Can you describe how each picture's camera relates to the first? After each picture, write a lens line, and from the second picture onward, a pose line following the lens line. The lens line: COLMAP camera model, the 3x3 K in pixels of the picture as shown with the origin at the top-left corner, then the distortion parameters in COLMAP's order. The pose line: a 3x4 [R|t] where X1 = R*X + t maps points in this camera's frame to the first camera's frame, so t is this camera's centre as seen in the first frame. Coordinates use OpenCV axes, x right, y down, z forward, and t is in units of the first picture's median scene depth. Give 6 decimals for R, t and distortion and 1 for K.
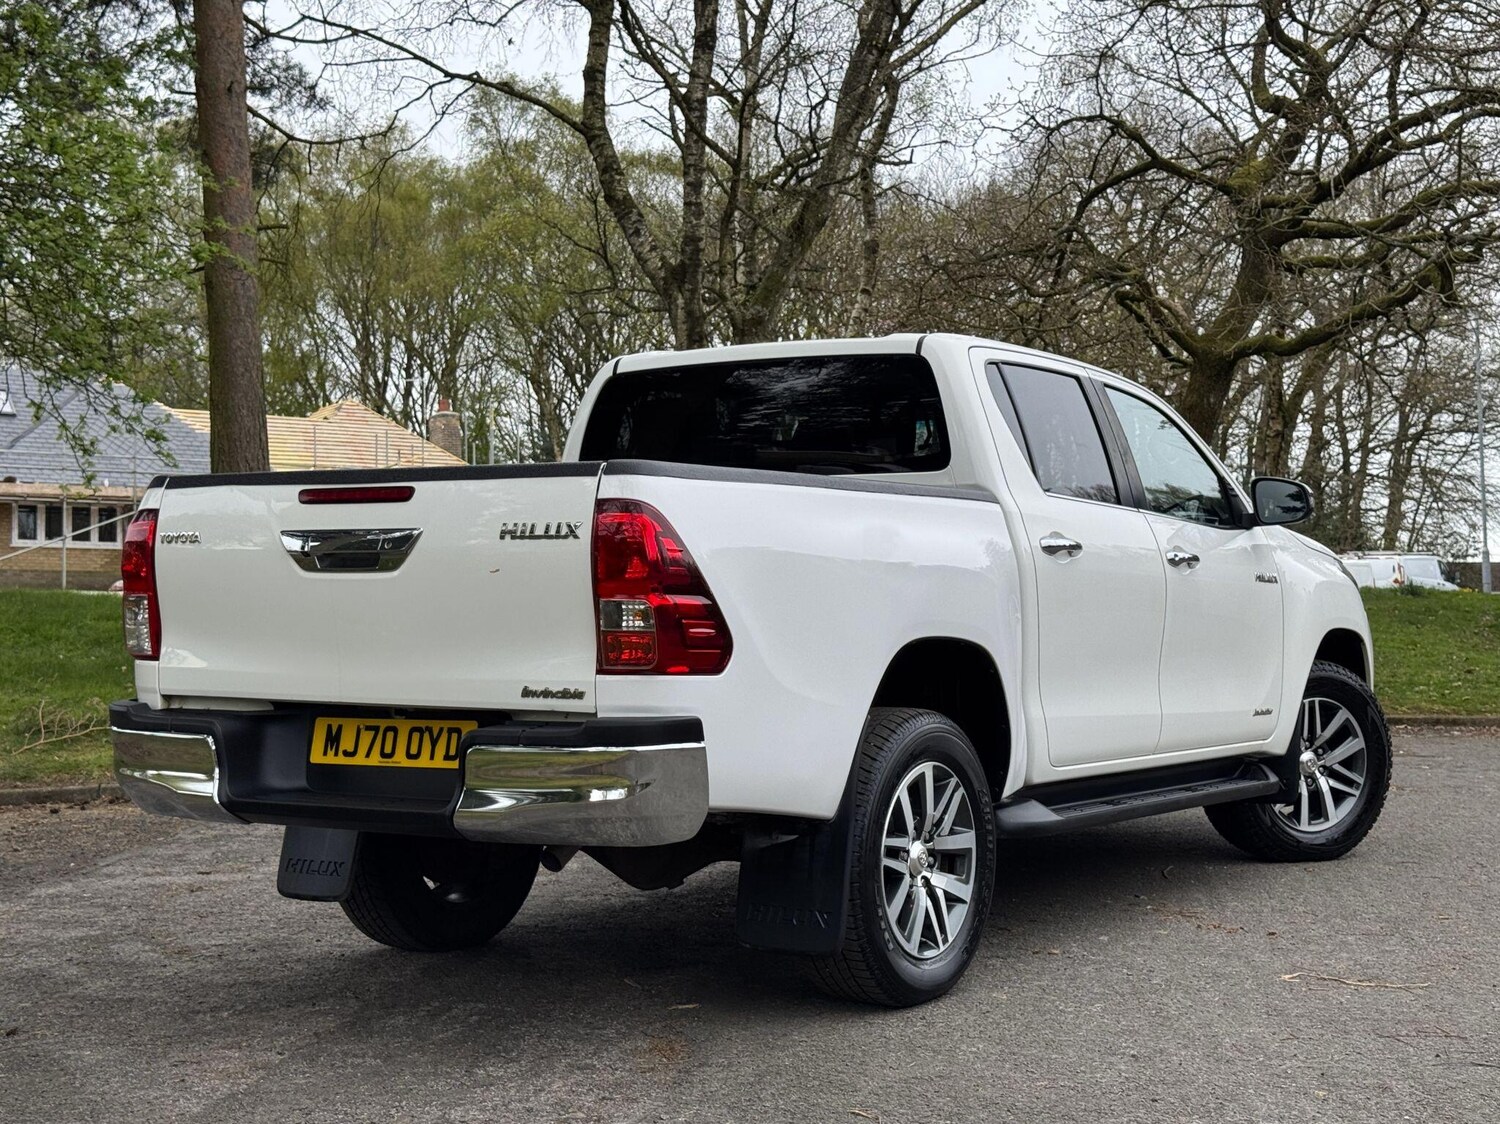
lens RADIAL K [[2548.3, 0, 745.1], [0, 2548.3, 557.4], [0, 0, 1]] dist [0.251148, 0.000000]
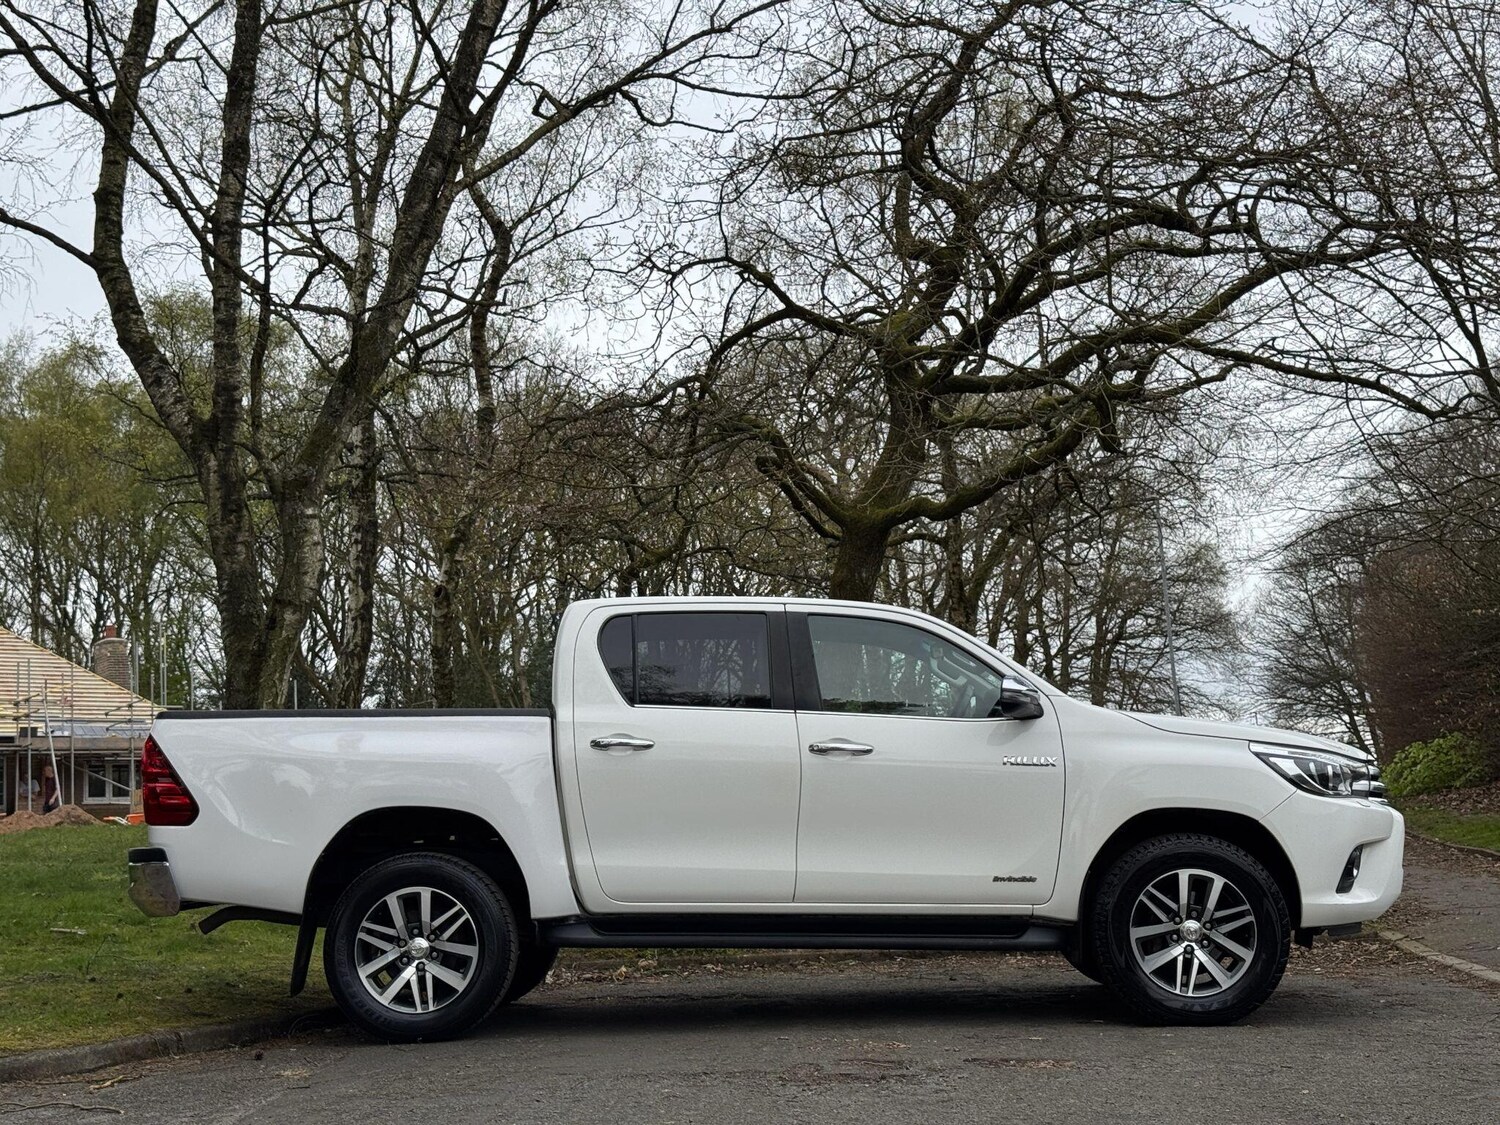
lens RADIAL K [[2155.9, 0, 761.6], [0, 2155.9, 569.6], [0, 0, 1]] dist [0.203923, 0.000000]
pose [[0.996233, -0.022566, 0.083735, 0.182095], [0.030644, 0.994863, -0.096483, 0.014156], [-0.081127, 0.098686, 0.991806, 0.586527]]
